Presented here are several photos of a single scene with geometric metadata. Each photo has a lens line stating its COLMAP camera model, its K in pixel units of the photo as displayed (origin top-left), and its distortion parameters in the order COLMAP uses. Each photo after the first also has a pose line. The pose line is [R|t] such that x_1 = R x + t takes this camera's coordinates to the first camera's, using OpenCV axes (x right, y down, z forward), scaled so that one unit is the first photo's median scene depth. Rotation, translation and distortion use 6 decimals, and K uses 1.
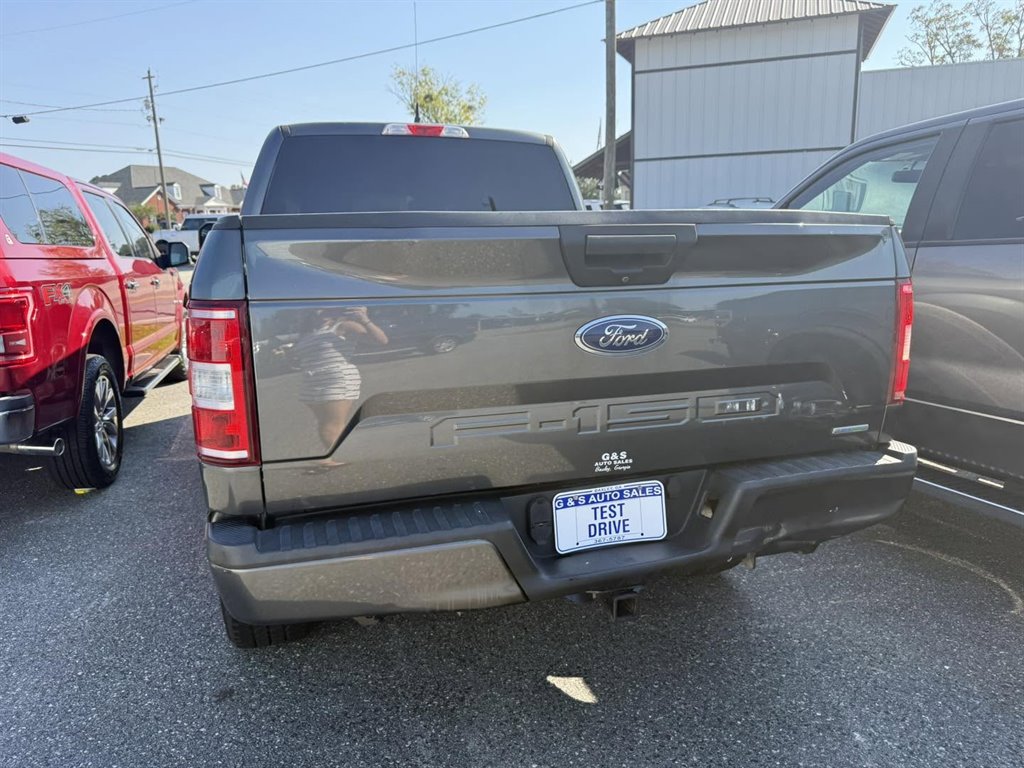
lens RADIAL K [[768.6, 0, 518.2], [0, 768.6, 376.4], [0, 0, 1]] dist [0.010128, -0.011871]
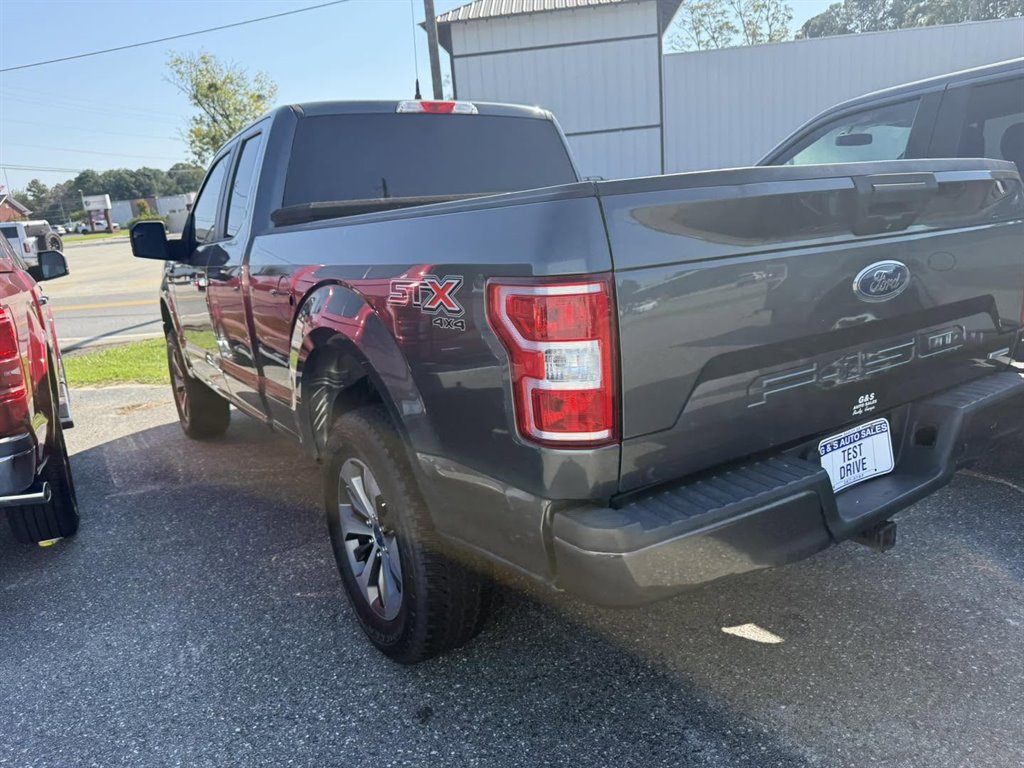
lens RADIAL K [[755.1, 0, 512.0], [0, 755.1, 384.0], [0, 0, 1]] dist [0.076069, -0.125121]
pose [[0.961266, -0.114318, 0.250796, -0.312552], [0.108040, 0.993393, 0.038708, -0.004552], [-0.253564, -0.010113, 0.967266, 0.057904]]
